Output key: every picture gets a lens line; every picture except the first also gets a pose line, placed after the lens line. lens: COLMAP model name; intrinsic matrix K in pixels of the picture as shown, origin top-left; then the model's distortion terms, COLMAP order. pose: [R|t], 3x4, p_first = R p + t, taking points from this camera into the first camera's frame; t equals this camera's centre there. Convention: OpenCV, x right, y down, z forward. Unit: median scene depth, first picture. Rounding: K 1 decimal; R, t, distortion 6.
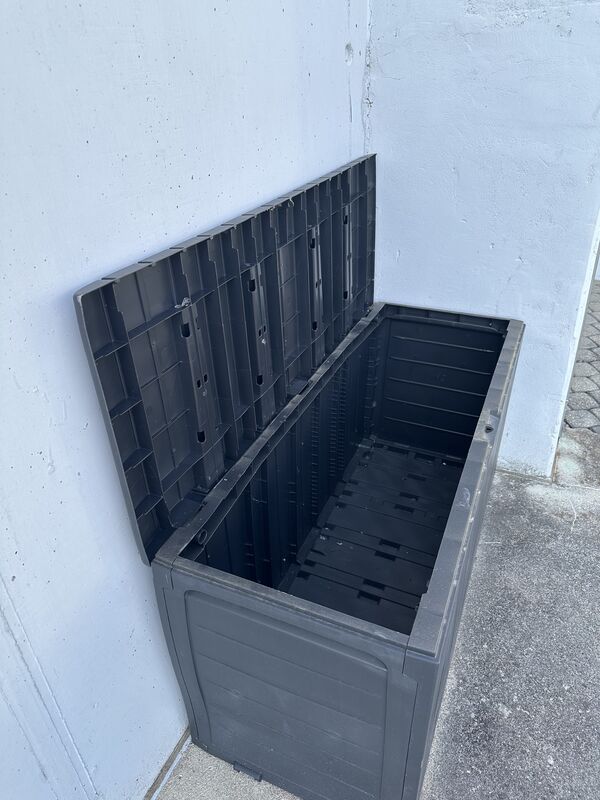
lens RADIAL K [[570.8, 0, 293.8], [0, 570.8, 385.4], [0, 0, 1]] dist [0.000440, -0.021063]
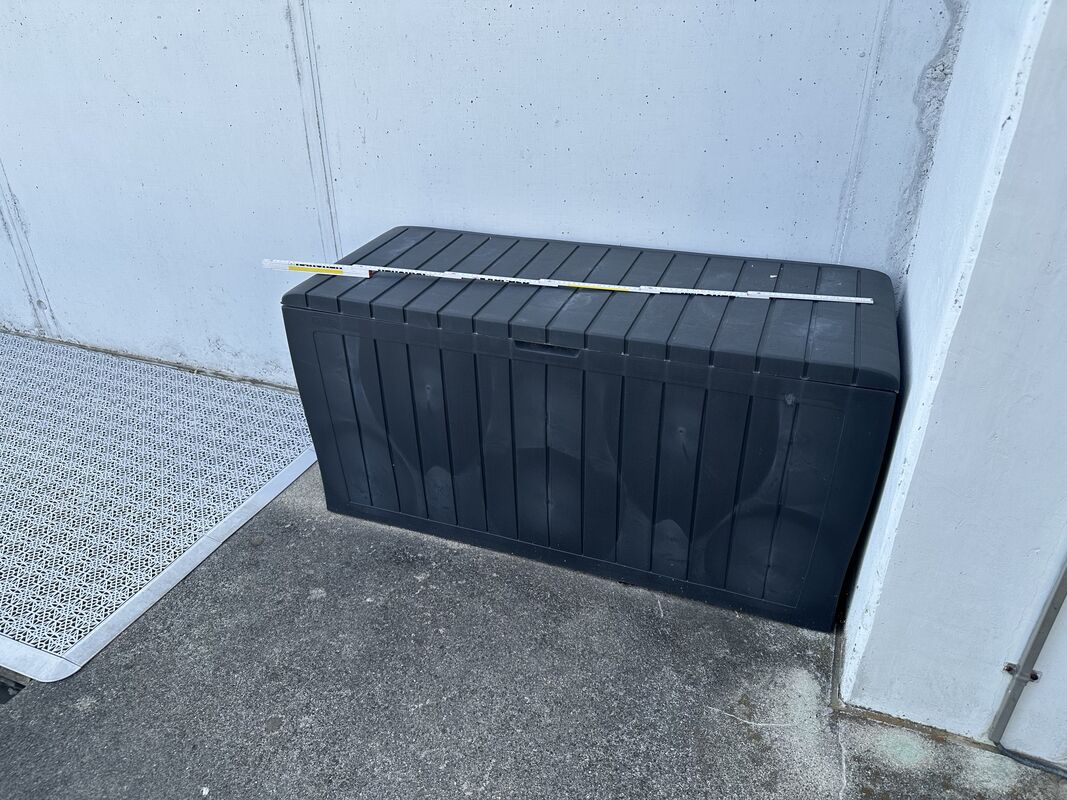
lens RADIAL K [[761.4, 0, 528.4], [0, 761.4, 399.8], [0, 0, 1]] dist [0.000440, -0.021063]
pose [[0.051648, 0.524213, -0.850020, 1.231932], [-0.469826, 0.763835, 0.442515, -0.319552], [0.881247, 0.376506, 0.285740, 0.599801]]
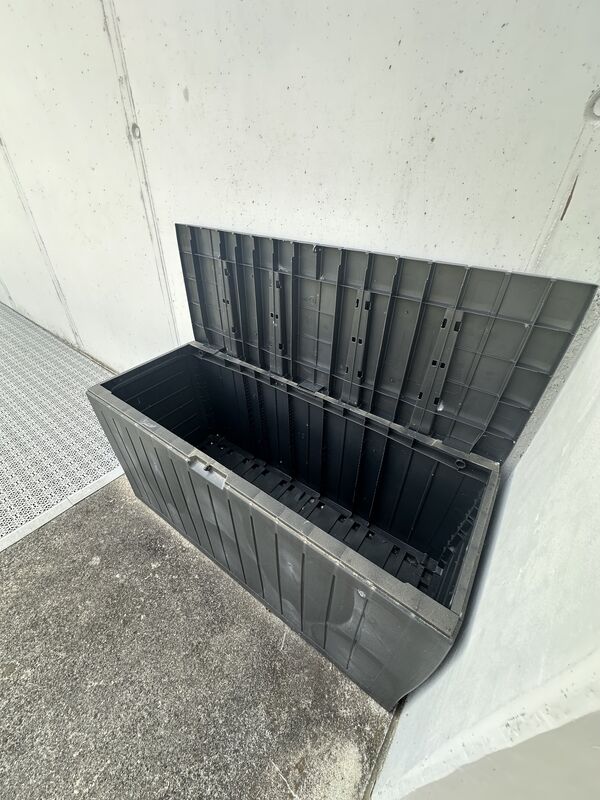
lens RADIAL K [[320.7, 0, 304.2], [0, 320.7, 397.7], [0, 0, 1]] dist [-0.013611, 0.000118]
pose [[-0.196275, 0.590733, -0.782630, 0.651441], [-0.492205, 0.630957, 0.599689, -0.449541], [0.848063, 0.502919, 0.166921, 0.875015]]
